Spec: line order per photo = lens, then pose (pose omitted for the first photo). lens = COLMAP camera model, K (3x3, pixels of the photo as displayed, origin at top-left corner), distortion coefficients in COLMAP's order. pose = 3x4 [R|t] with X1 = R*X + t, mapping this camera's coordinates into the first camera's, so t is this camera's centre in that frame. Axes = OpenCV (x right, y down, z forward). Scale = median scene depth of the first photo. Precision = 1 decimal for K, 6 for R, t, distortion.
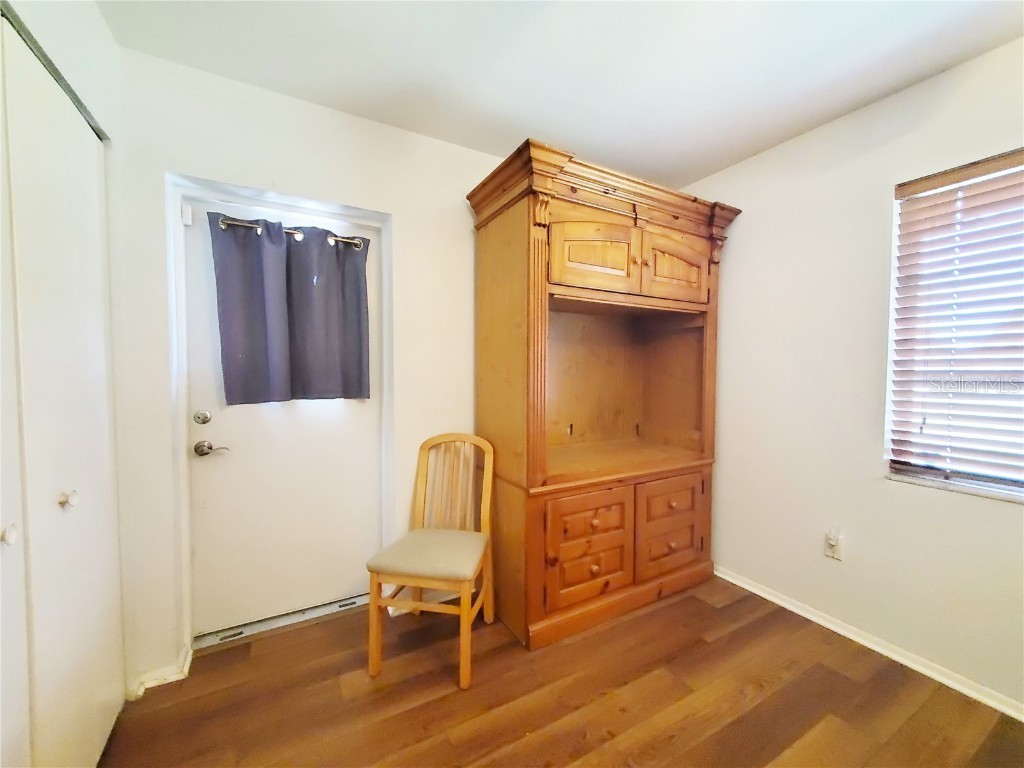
lens RADIAL K [[408.1, 0, 511.7], [0, 408.1, 383.0], [0, 0, 1]] dist [0.001955, 0.000134]
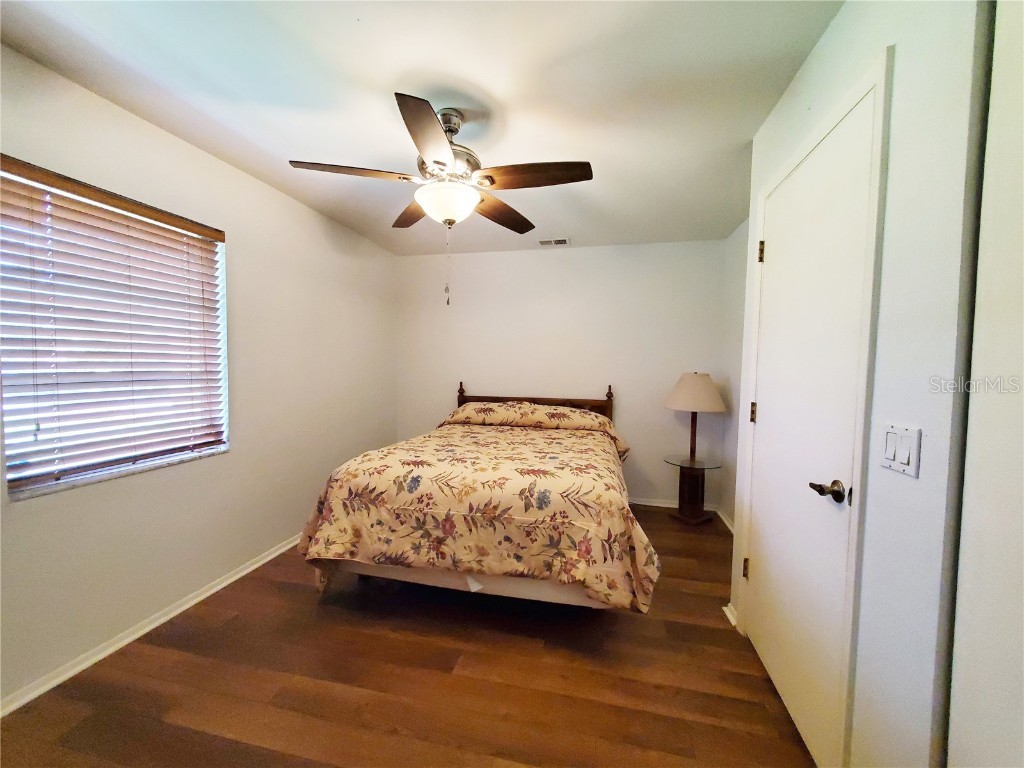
lens RADIAL K [[408.1, 0, 512.0], [0, 408.1, 386.3], [0, 0, 1]] dist [0.001955, 0.000134]
pose [[-0.740168, -0.048497, 0.670671, -0.427105], [0.008429, 0.996648, 0.081371, -0.068144], [-0.672369, 0.065882, -0.737279, 0.958468]]
